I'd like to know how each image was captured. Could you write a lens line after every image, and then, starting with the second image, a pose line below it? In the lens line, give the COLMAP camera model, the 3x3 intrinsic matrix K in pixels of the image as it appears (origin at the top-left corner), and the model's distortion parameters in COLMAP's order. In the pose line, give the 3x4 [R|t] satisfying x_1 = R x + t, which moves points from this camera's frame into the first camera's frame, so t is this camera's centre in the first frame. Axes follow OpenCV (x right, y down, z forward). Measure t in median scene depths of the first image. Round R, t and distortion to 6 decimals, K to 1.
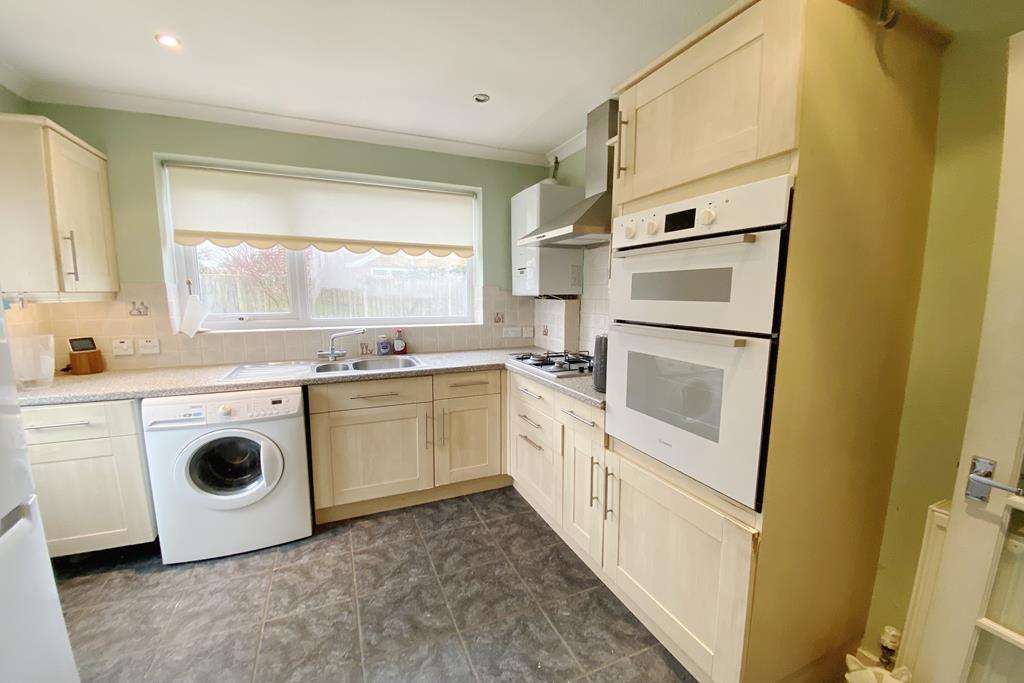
lens RADIAL K [[425.2, 0, 509.2], [0, 425.2, 348.9], [0, 0, 1]] dist [0.043167, -0.028757]
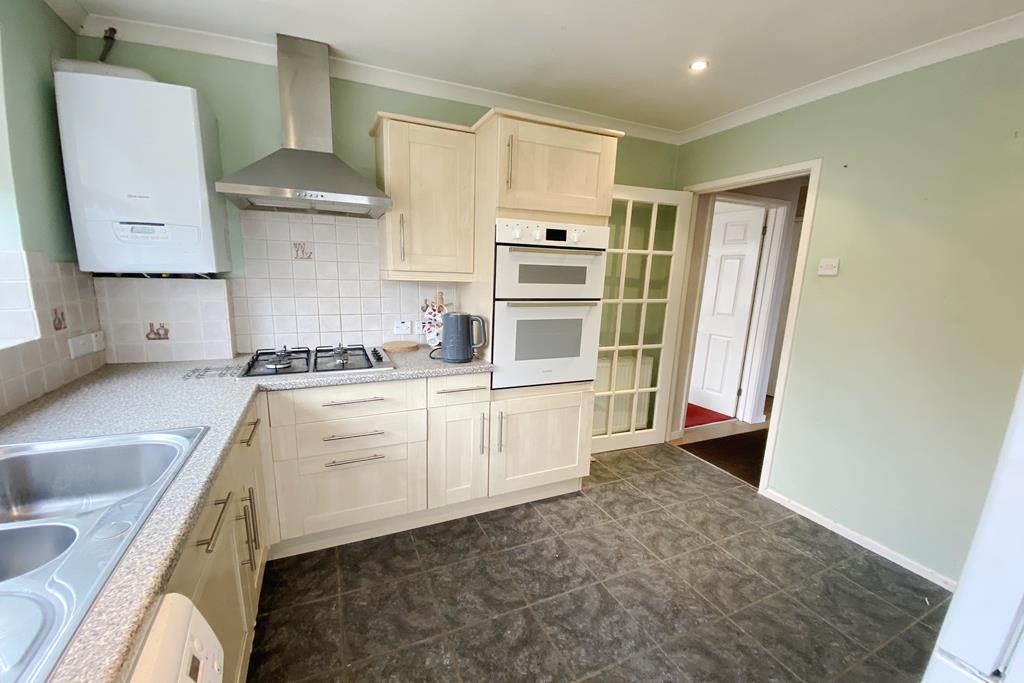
lens RADIAL K [[425.2, 0, 509.2], [0, 425.2, 348.9], [0, 0, 1]] dist [0.043167, -0.028757]
pose [[-0.028791, -0.178809, 0.983463, -0.800913], [0.106151, 0.977760, 0.180880, -0.114258], [-0.993933, 0.109603, -0.009170, 0.765864]]
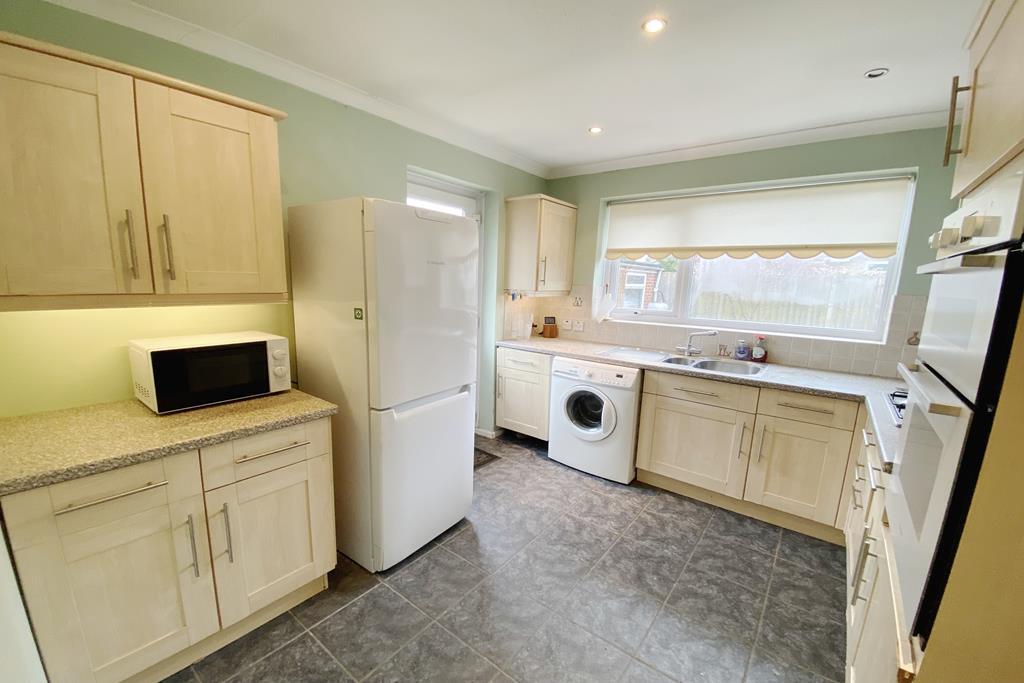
lens RADIAL K [[425.2, 0, 509.2], [0, 425.2, 348.9], [0, 0, 1]] dist [0.043167, -0.028757]
pose [[0.487237, 0.156110, -0.859203, 0.428369], [-0.146581, 0.984553, 0.095761, -0.038882], [0.860880, 0.079285, 0.502593, 0.019714]]
